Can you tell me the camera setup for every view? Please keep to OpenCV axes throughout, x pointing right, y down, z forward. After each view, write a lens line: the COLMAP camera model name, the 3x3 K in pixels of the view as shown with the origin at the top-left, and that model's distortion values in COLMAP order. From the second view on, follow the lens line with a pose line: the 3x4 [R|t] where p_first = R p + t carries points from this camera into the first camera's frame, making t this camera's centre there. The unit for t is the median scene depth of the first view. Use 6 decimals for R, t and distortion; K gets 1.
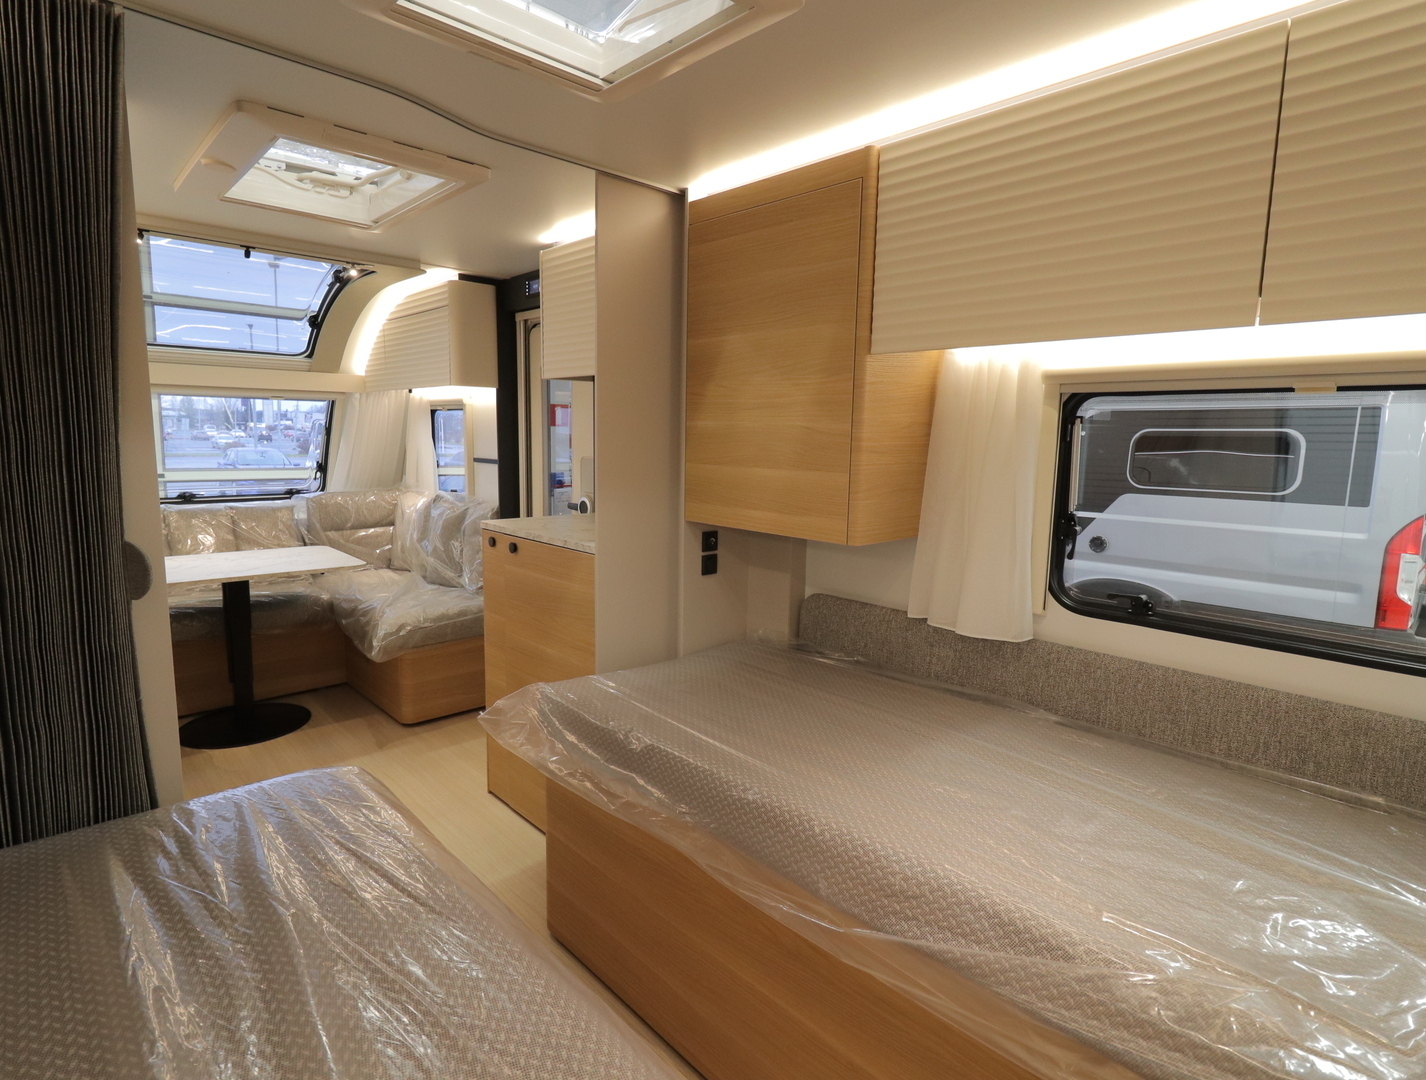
lens RADIAL K [[742.8, 0, 709.7], [0, 742.8, 531.4], [0, 0, 1]] dist [-0.001751, -0.003215]
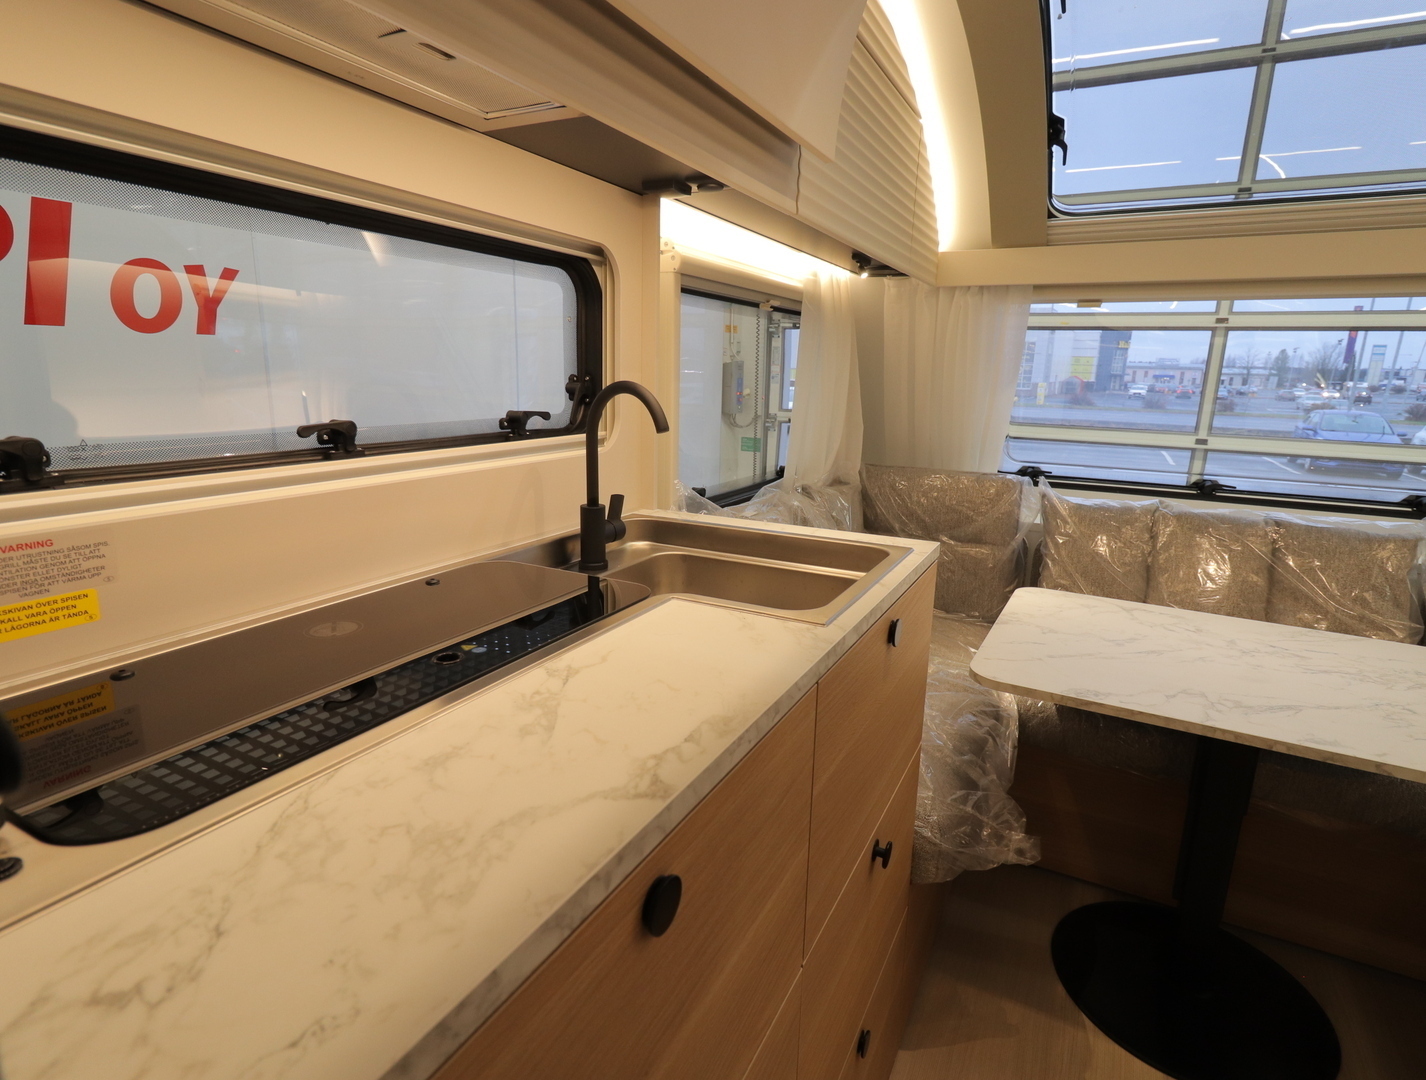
lens RADIAL K [[742.8, 0, 715.1], [0, 742.8, 531.4], [0, 0, 1]] dist [-0.001751, -0.003215]
pose [[0.317564, 0.192098, -0.928575, -0.338194], [-0.142239, 0.977835, 0.153644, -0.057513], [0.937508, 0.083288, 0.337849, 0.537296]]
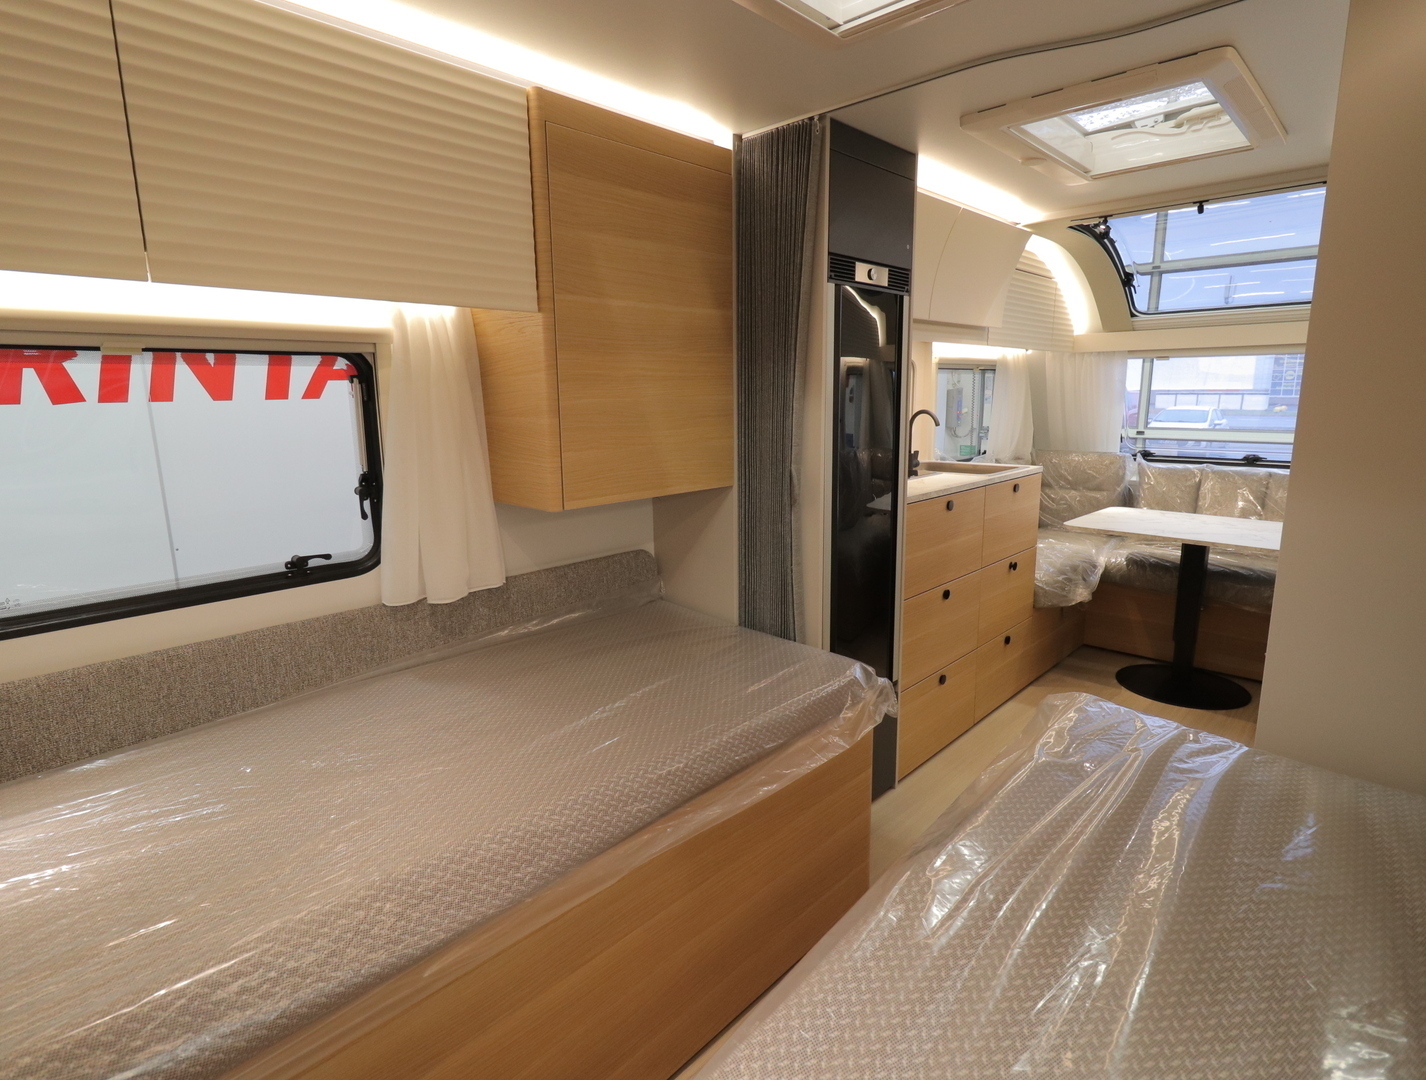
lens RADIAL K [[742.8, 0, 713.8], [0, 742.8, 532.8], [0, 0, 1]] dist [-0.001751, -0.003215]
pose [[0.045279, 0.169470, -0.984495, 0.307823], [-0.116659, 0.979660, 0.163272, -0.034761], [0.992139, 0.107457, 0.064128, 0.285367]]
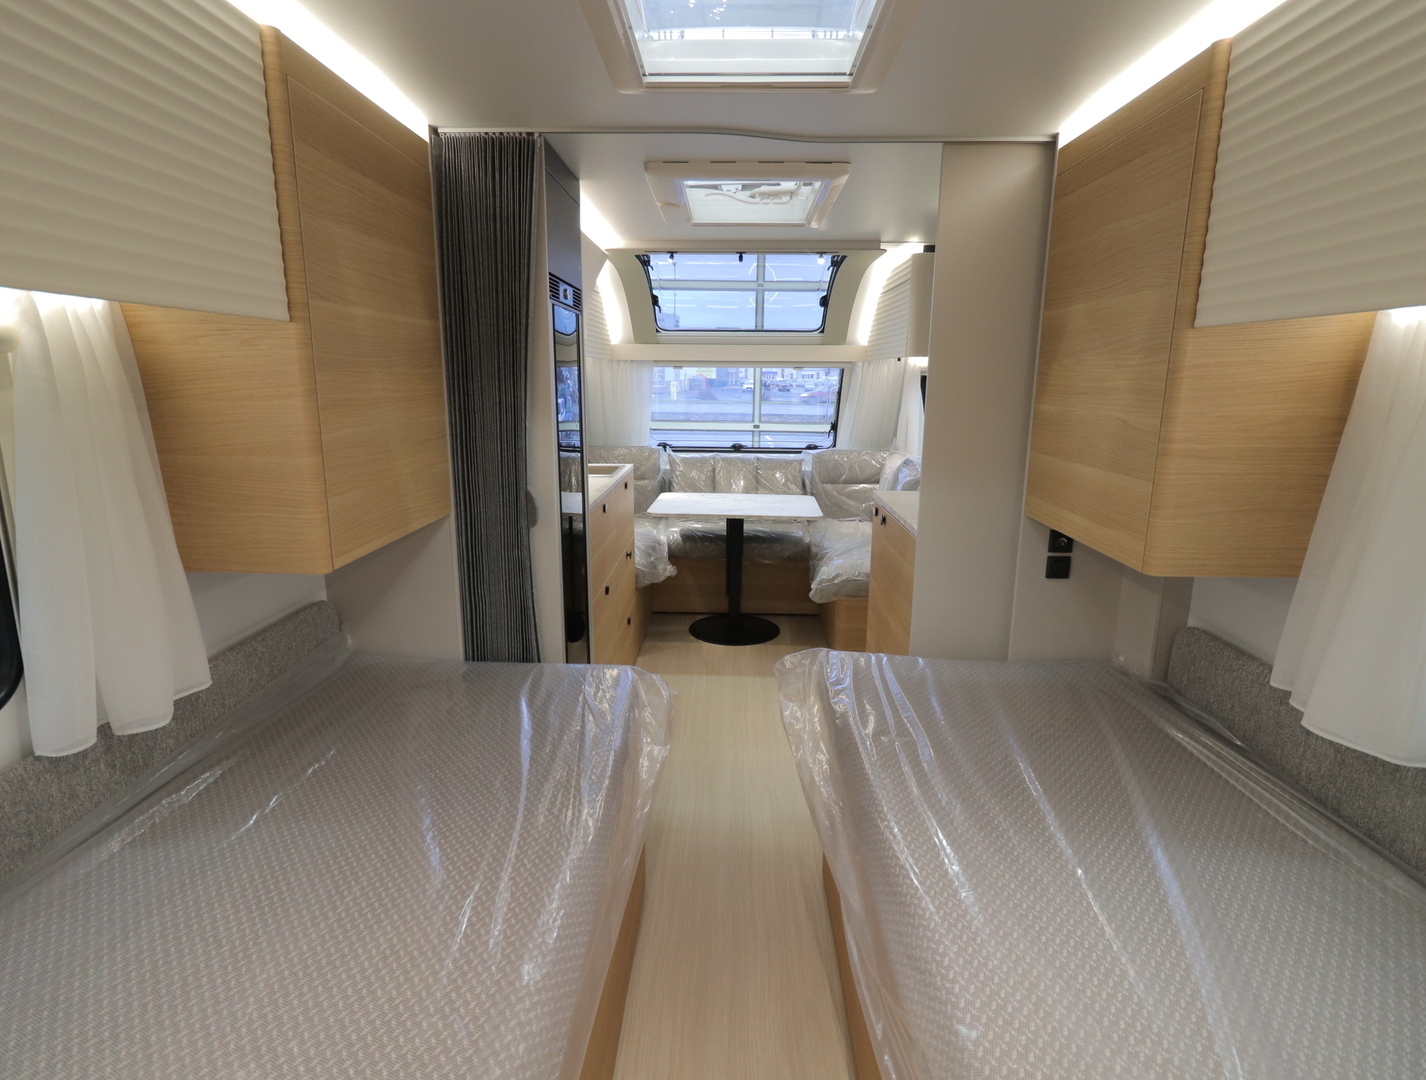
lens RADIAL K [[742.8, 0, 713.4], [0, 742.8, 533.6], [0, 0, 1]] dist [-0.001751, -0.003215]
pose [[0.704898, 0.136701, -0.696012, 0.223117], [-0.088703, 0.990539, 0.104713, -0.035558], [0.703741, -0.012074, 0.710354, 0.064053]]
